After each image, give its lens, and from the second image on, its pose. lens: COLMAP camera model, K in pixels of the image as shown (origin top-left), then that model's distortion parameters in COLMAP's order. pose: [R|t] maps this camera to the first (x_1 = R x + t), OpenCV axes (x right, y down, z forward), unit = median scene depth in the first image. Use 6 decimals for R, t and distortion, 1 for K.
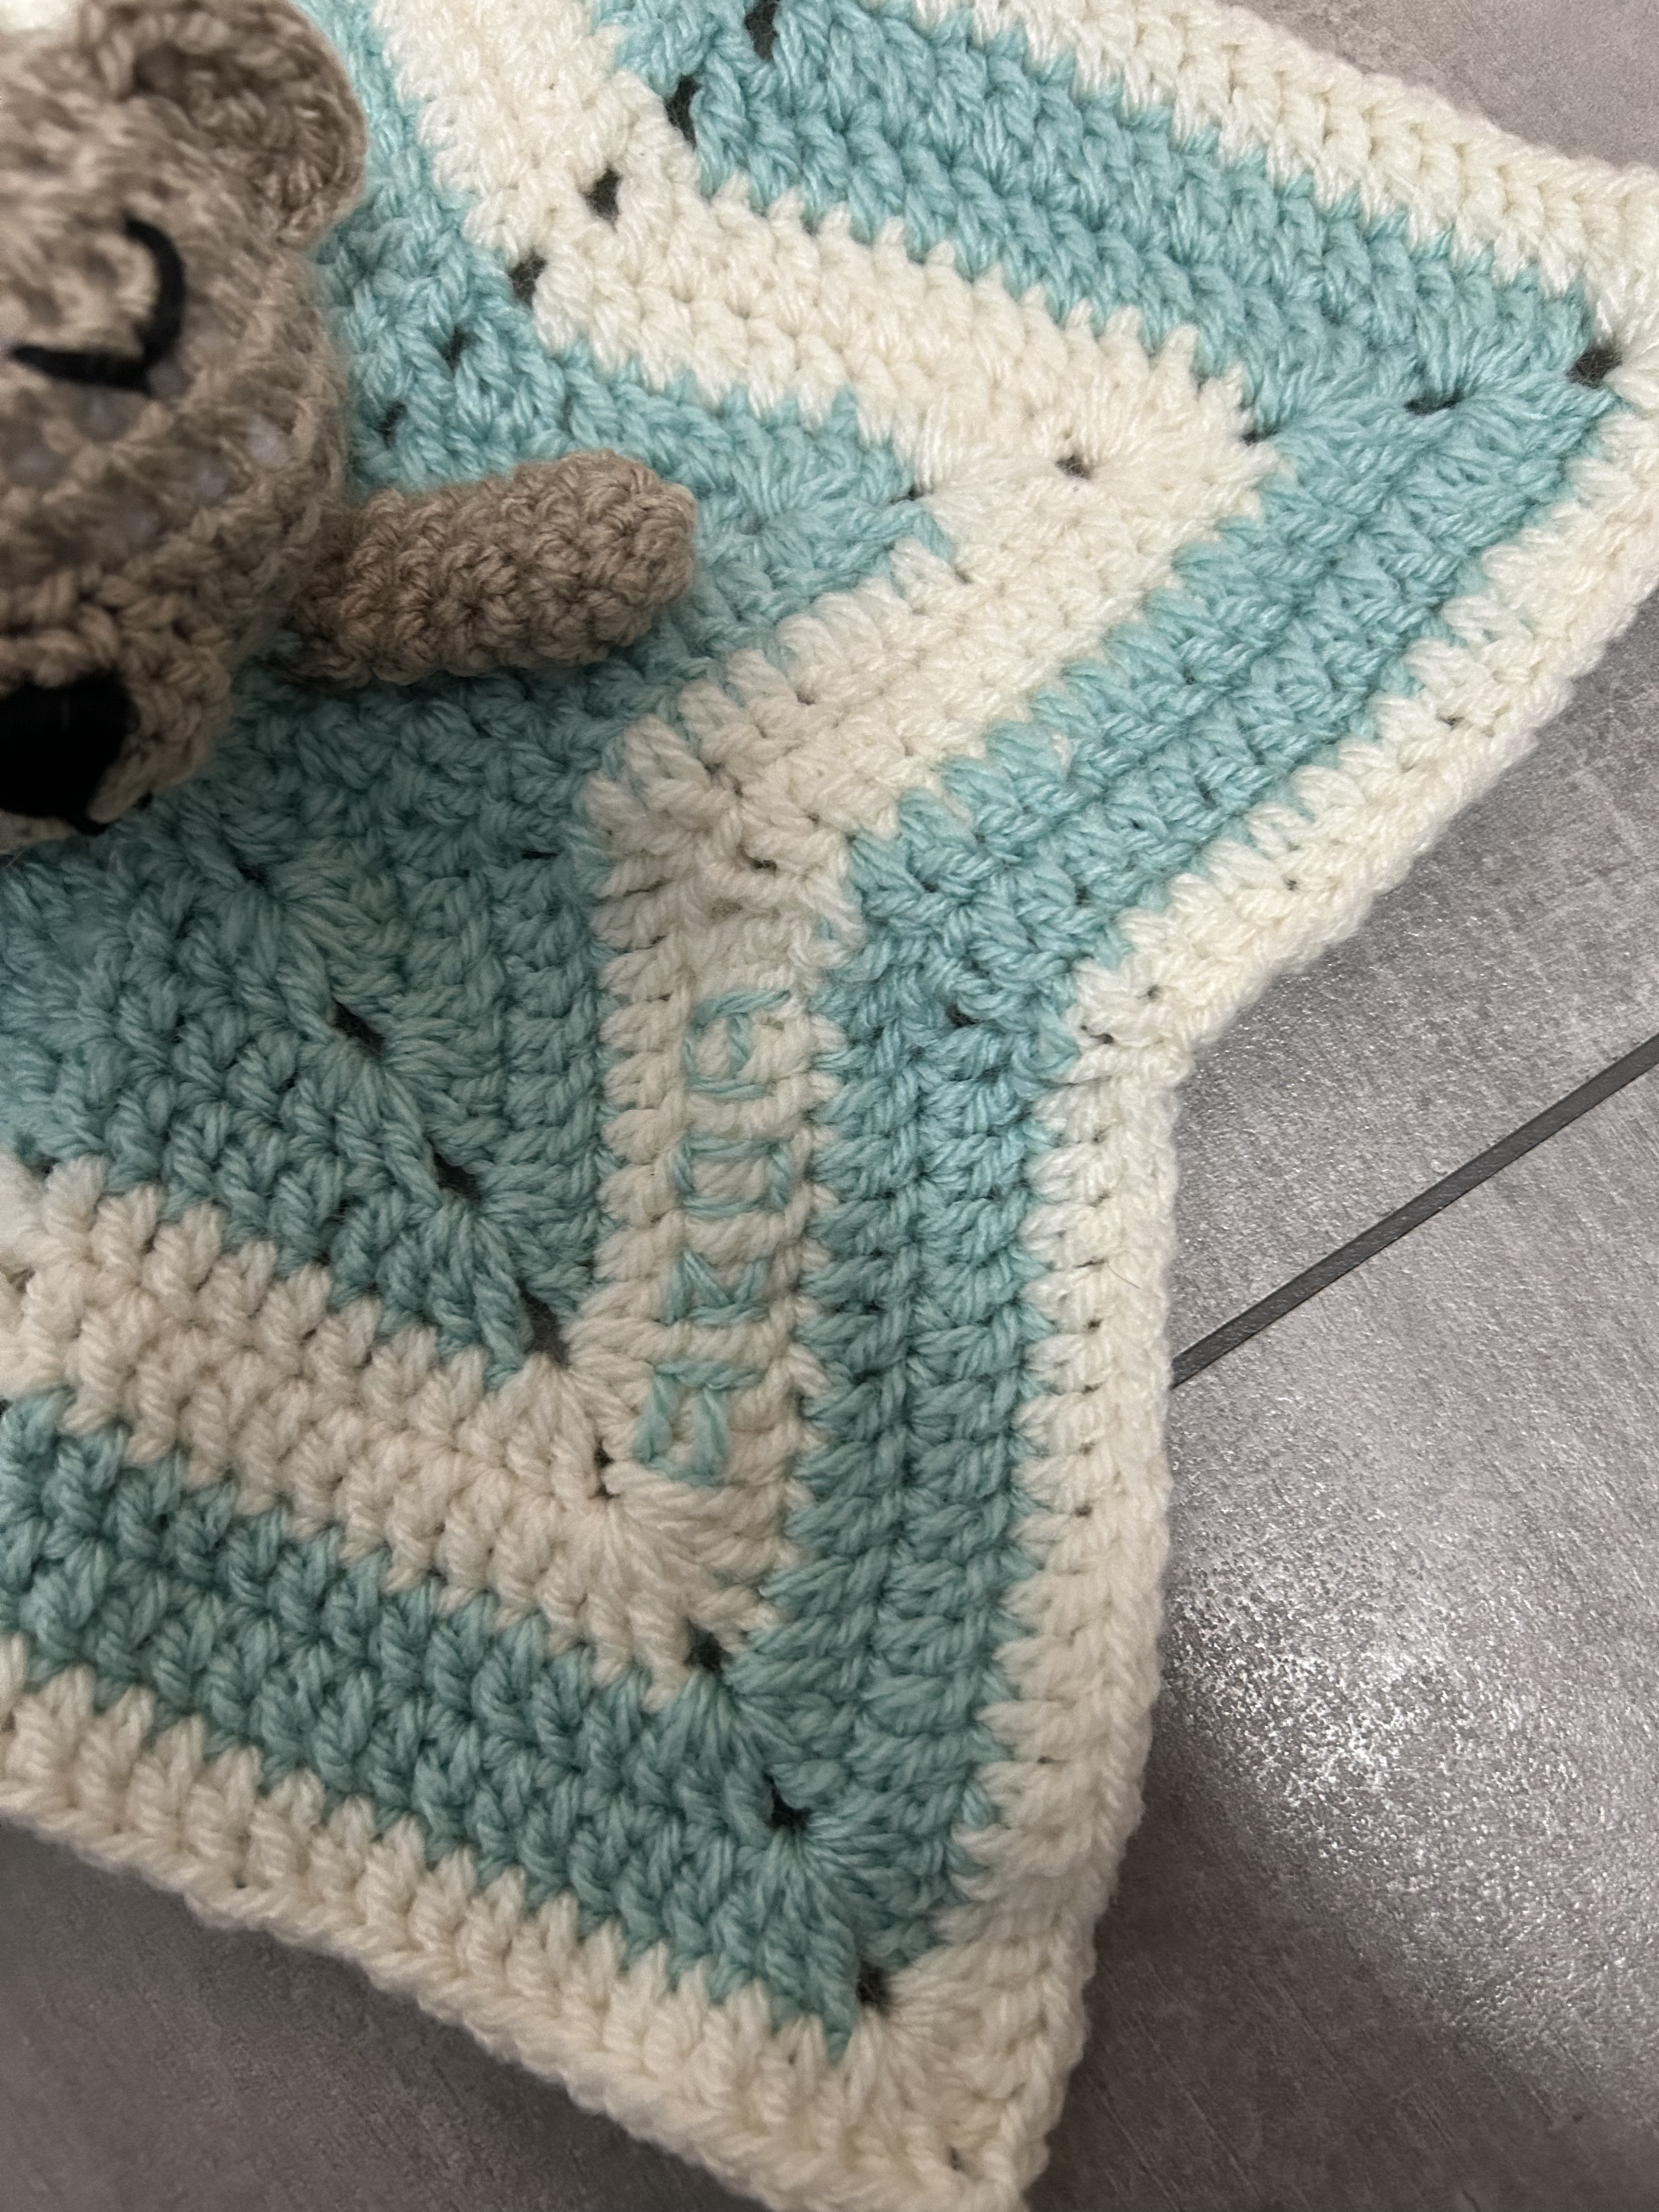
lens RADIAL K [[1687.4, 0, 848.1], [0, 1687.4, 1109.4], [0, 0, 1]] dist [0.001782, -0.031127]
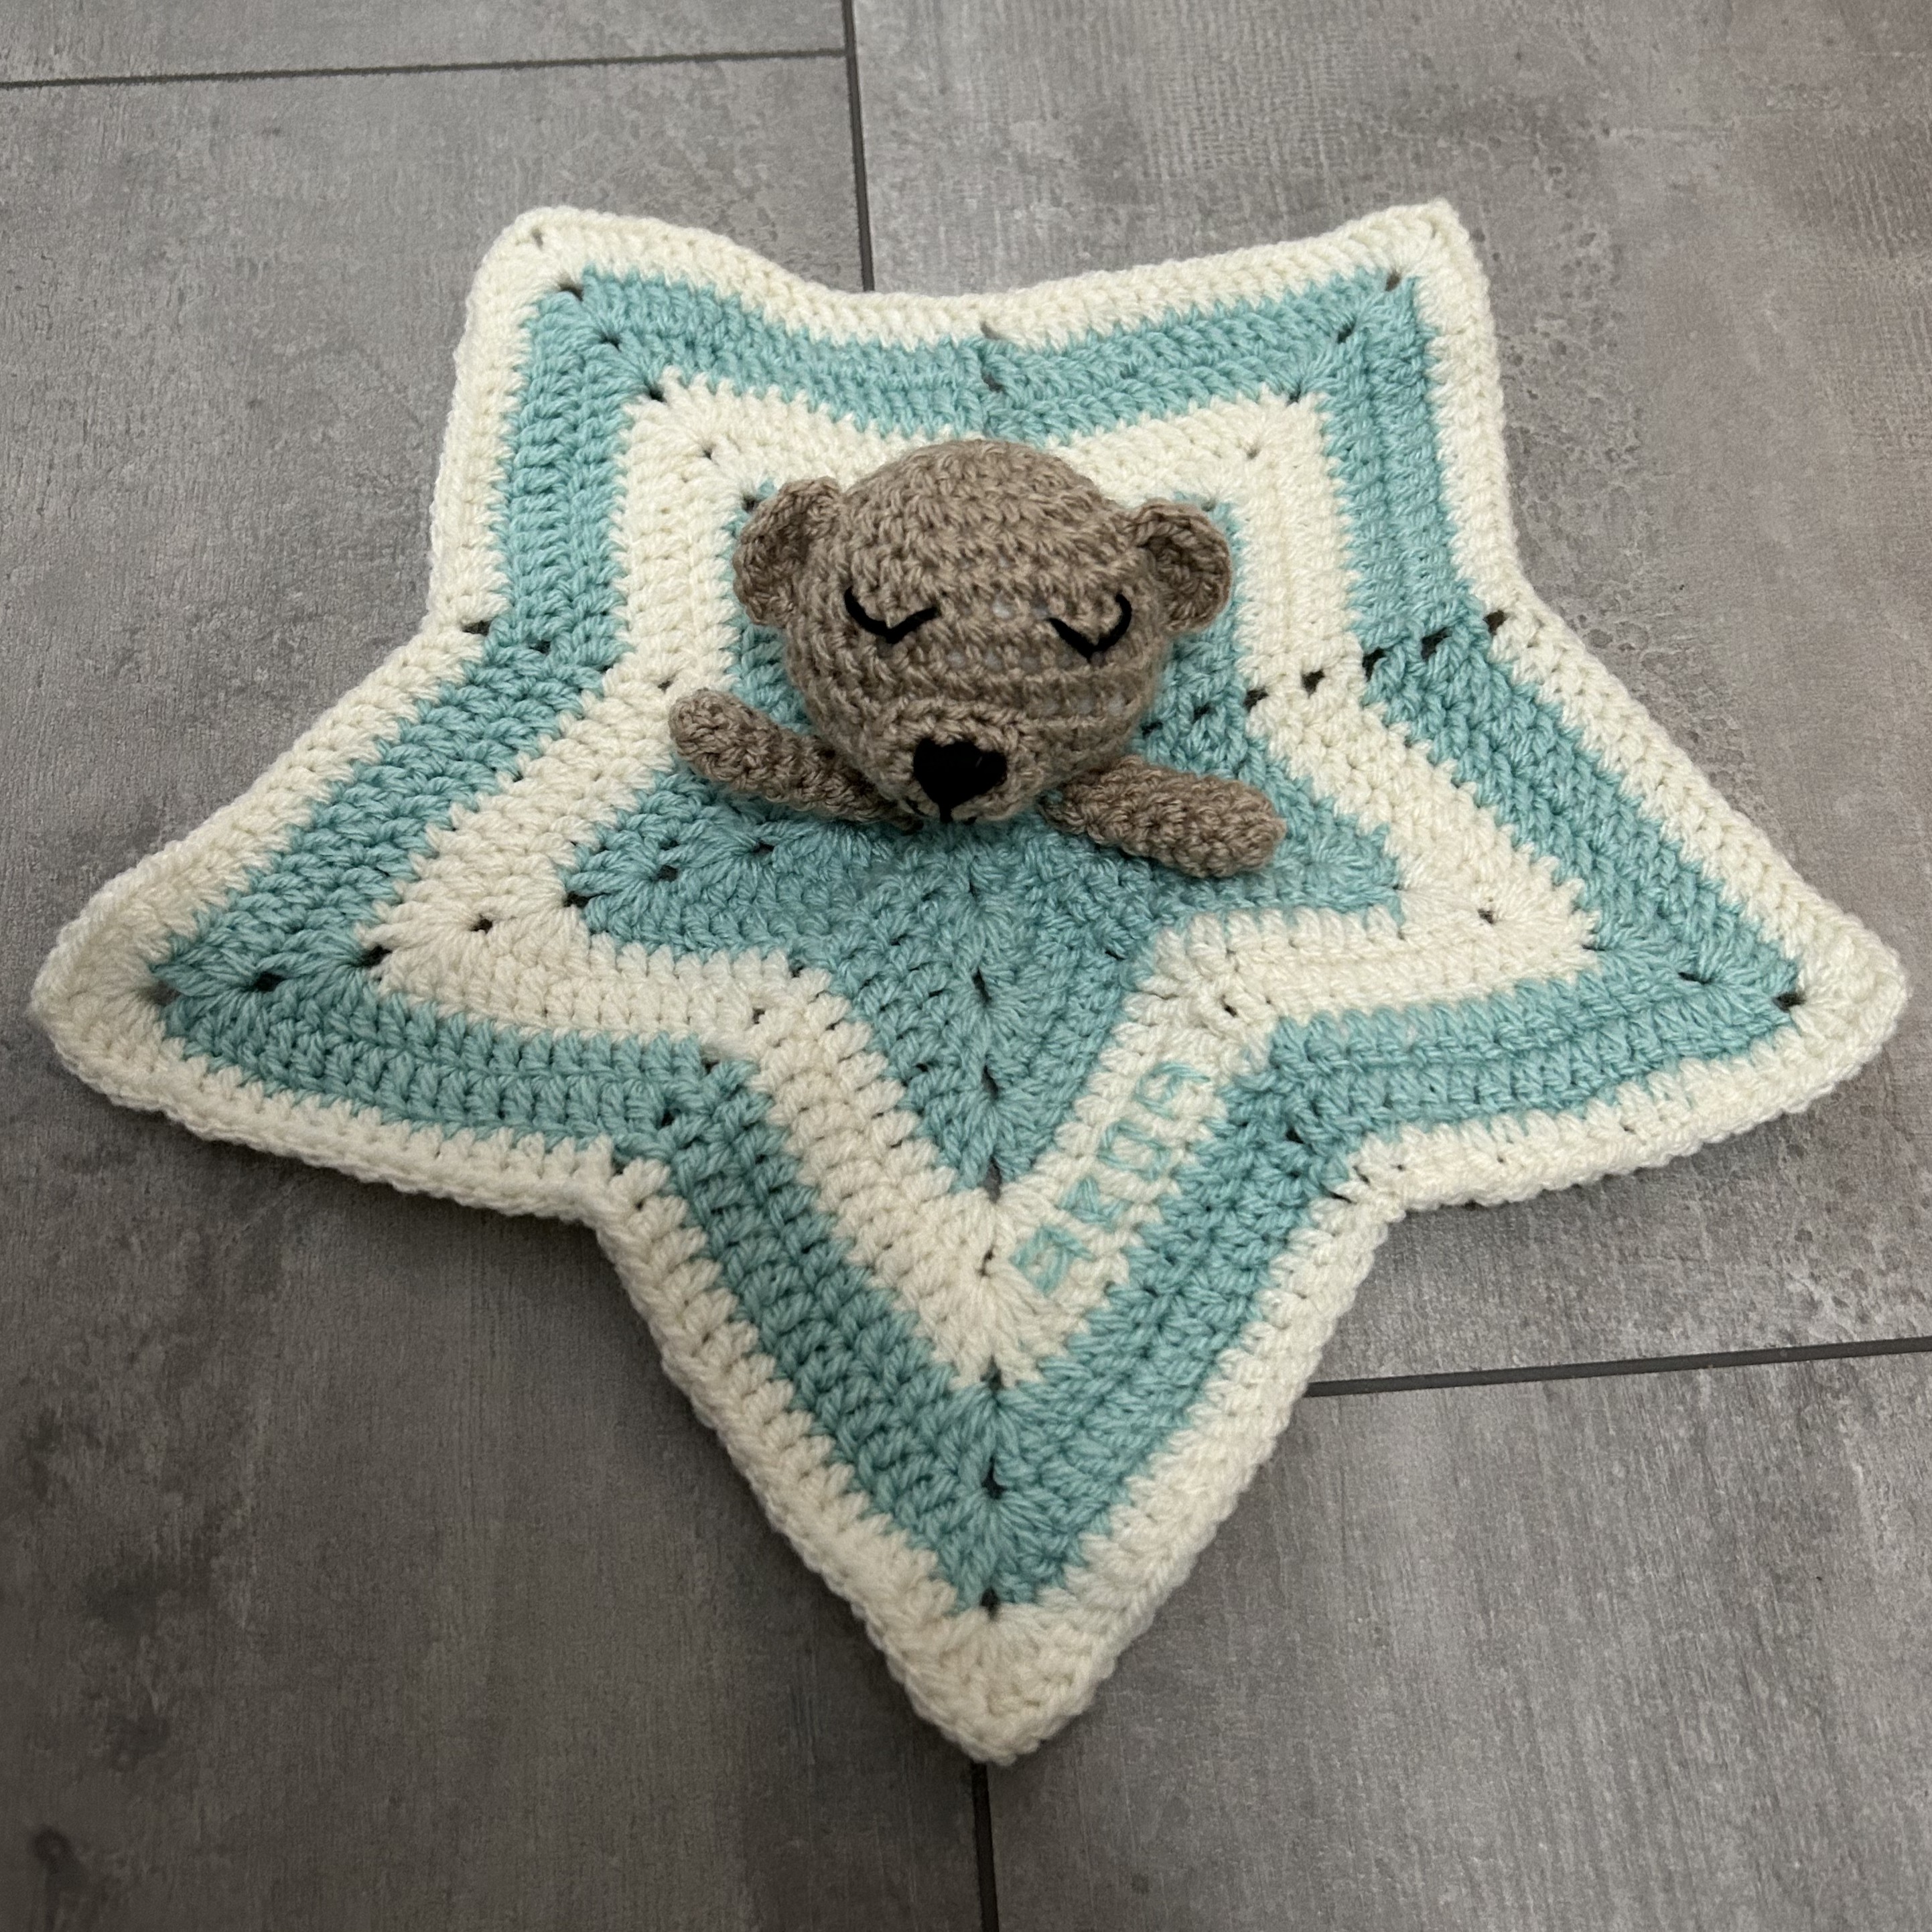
lens RADIAL K [[2099.1, 0, 972.7], [0, 2099.1, 966.8], [0, 0, 1]] dist [-0.010709, 0.000000]
pose [[0.875189, 0.448688, -0.180896, 0.089275], [-0.483707, 0.818128, -0.310957, 0.630605], [0.008473, 0.359647, 0.933050, -1.072600]]
